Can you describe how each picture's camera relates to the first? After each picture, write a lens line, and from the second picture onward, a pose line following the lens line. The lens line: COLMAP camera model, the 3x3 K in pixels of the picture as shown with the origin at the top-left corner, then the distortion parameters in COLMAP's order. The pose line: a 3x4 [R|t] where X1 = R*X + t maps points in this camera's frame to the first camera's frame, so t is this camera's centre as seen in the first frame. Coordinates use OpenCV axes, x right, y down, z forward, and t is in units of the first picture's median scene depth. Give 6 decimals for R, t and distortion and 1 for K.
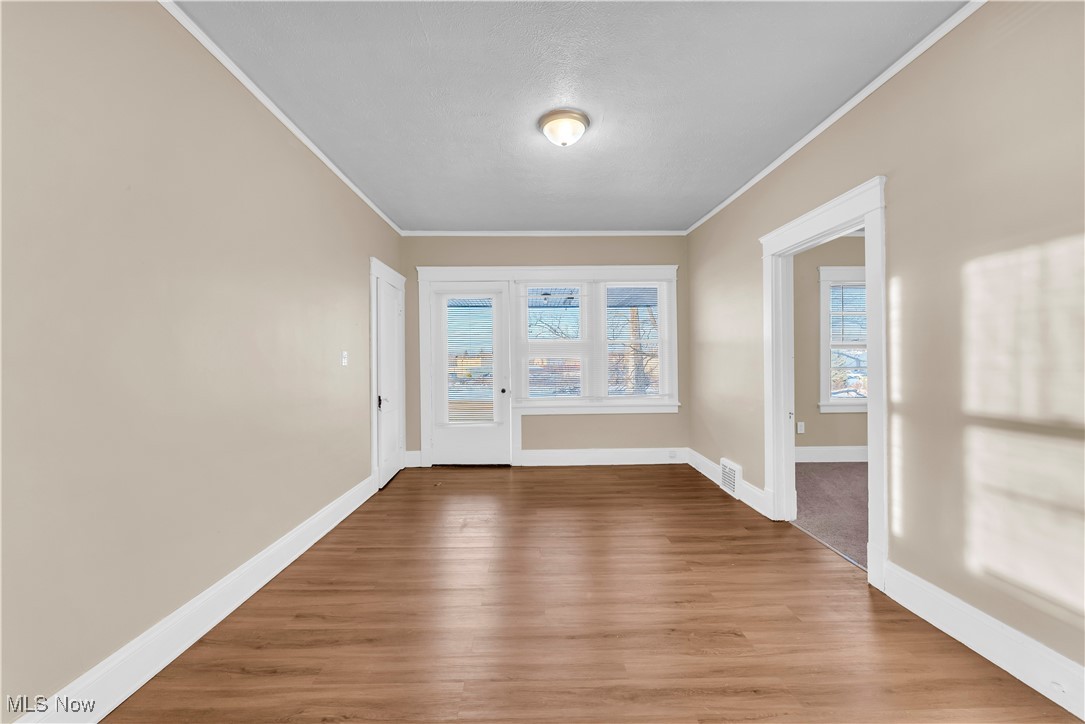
lens RADIAL K [[439.7, 0, 545.3], [0, 439.7, 361.2], [0, 0, 1]] dist [0.003625, 0.000395]
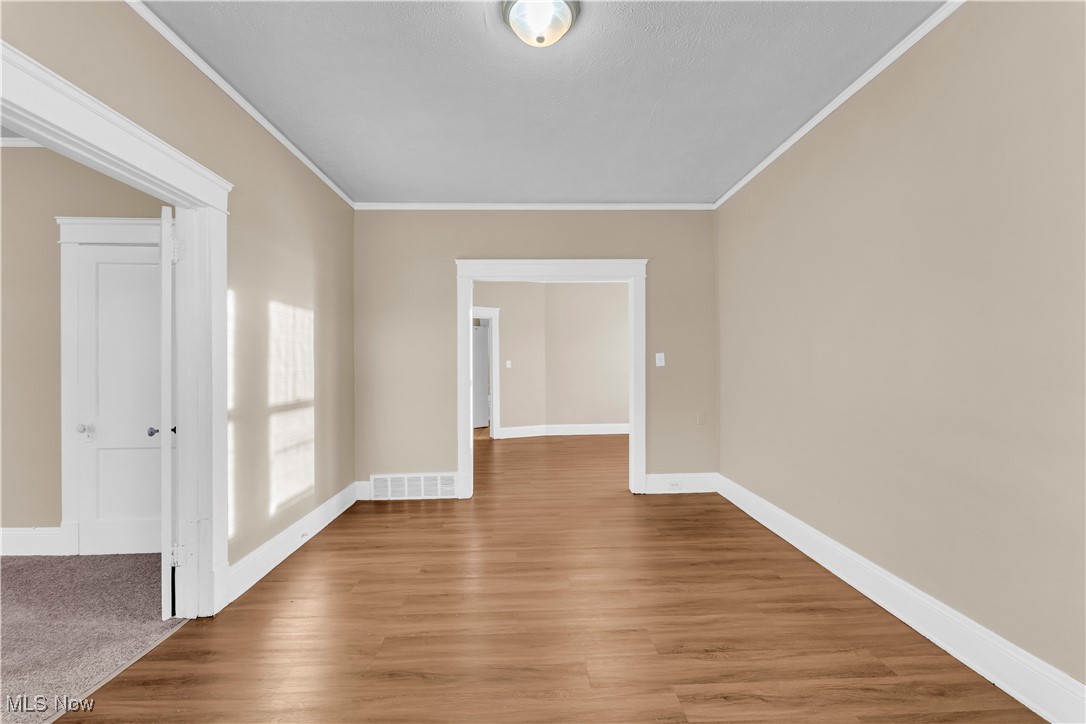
lens RADIAL K [[440.1, 0, 545.9], [0, 440.1, 363.4], [0, 0, 1]] dist [0.003625, 0.000395]
pose [[-0.999841, 0.017744, -0.001950, 0.053255], [0.017743, 0.999842, 0.000957, -0.007547], [0.001967, 0.000922, -0.999998, 2.250132]]
